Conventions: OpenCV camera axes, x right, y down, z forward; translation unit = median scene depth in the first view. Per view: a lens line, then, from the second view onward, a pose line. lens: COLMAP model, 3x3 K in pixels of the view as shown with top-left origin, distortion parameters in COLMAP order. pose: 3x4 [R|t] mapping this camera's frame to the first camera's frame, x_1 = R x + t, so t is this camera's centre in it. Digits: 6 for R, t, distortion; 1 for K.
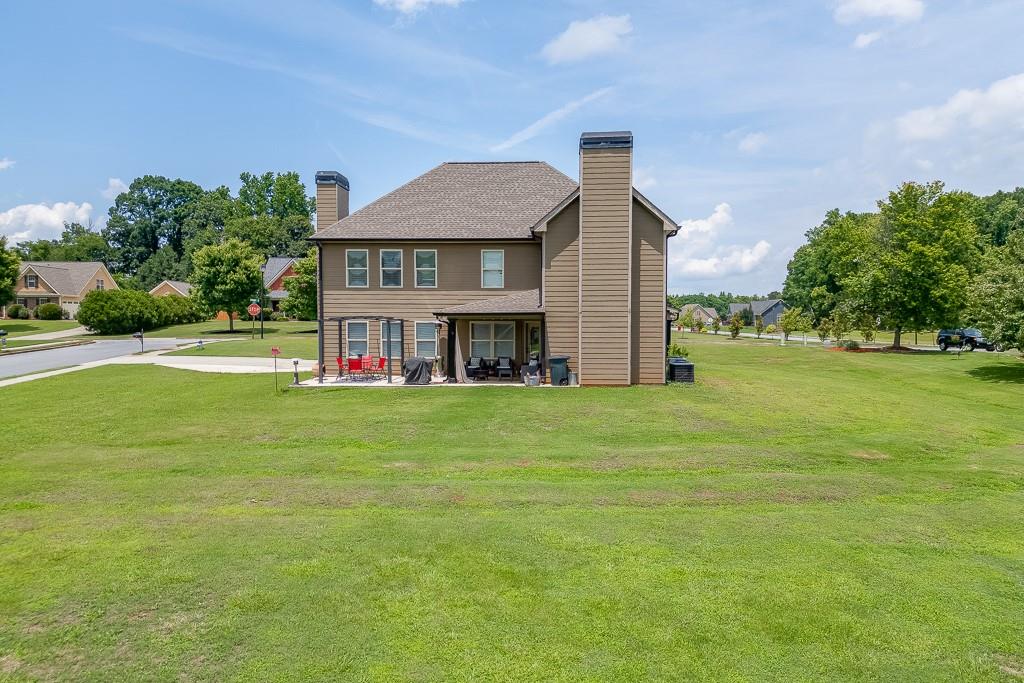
lens RADIAL K [[731.3, 0, 512.0], [0, 731.3, 341.5], [0, 0, 1]] dist [0.087843, -0.082800]
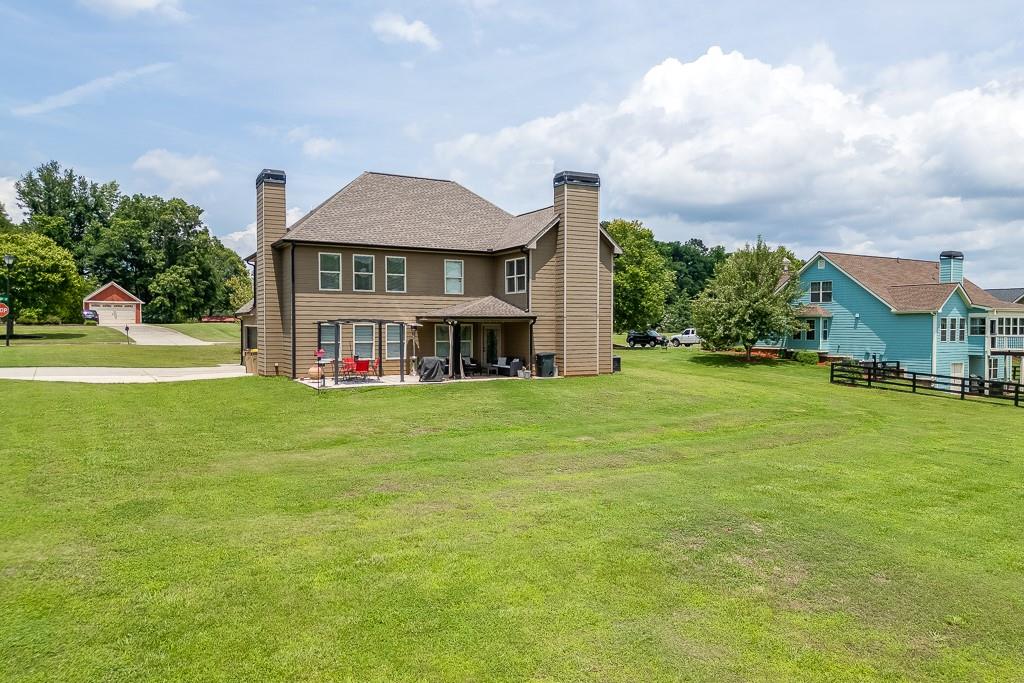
lens RADIAL K [[731.3, 0, 512.0], [0, 731.3, 341.5], [0, 0, 1]] dist [0.087843, -0.082800]
pose [[0.846629, -0.012305, 0.532042, -0.555103], [0.015561, 0.999878, -0.001636, 0.001985], [-0.531957, 0.009664, 0.846717, 0.011227]]
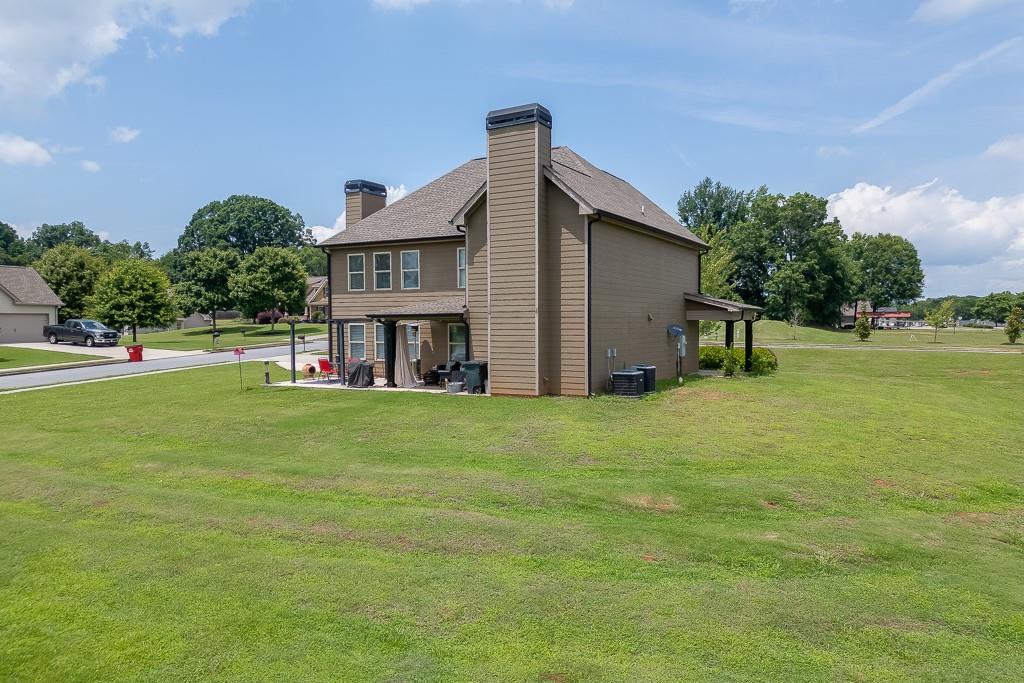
lens RADIAL K [[731.3, 0, 512.0], [0, 731.3, 341.5], [0, 0, 1]] dist [0.087843, -0.082800]
pose [[0.894939, 0.005873, -0.446149, 0.454674], [-0.007208, 0.999973, -0.001296, -0.003285], [0.446130, 0.004376, 0.894958, 0.186238]]
